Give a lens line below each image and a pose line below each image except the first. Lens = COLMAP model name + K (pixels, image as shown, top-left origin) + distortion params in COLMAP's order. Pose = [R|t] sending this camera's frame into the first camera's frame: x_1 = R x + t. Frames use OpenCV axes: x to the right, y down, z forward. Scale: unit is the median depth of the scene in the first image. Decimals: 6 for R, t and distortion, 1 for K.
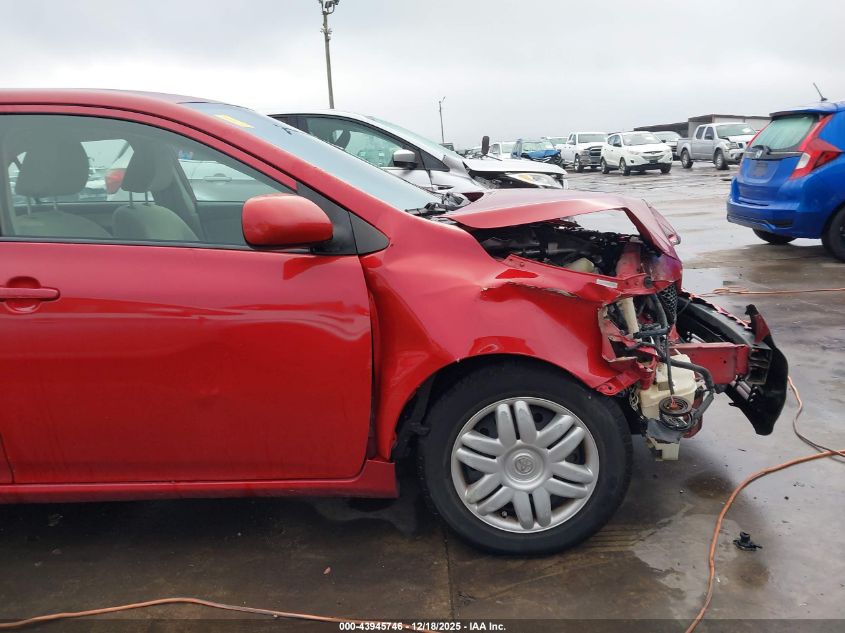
lens RADIAL K [[664.3, 0, 415.4], [0, 664.3, 282.0], [0, 0, 1]] dist [0.034144, -0.039000]
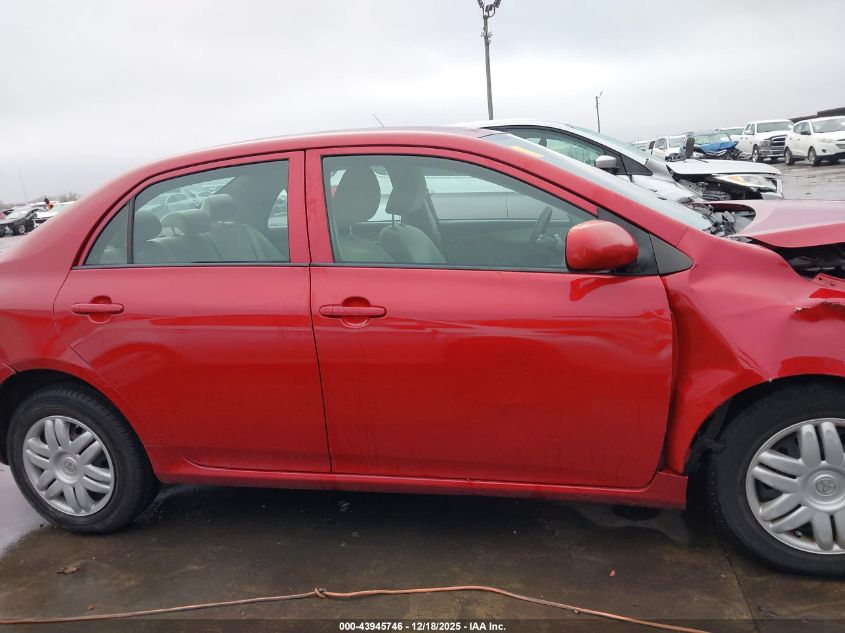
lens RADIAL K [[664.3, 0, 418.9], [0, 664.3, 294.3], [0, 0, 1]] dist [0.034144, -0.039000]
pose [[0.976430, -0.000431, -0.215834, -0.209242], [0.003820, 0.999876, 0.015285, -0.026180], [0.215800, -0.015749, 0.976310, -0.090666]]
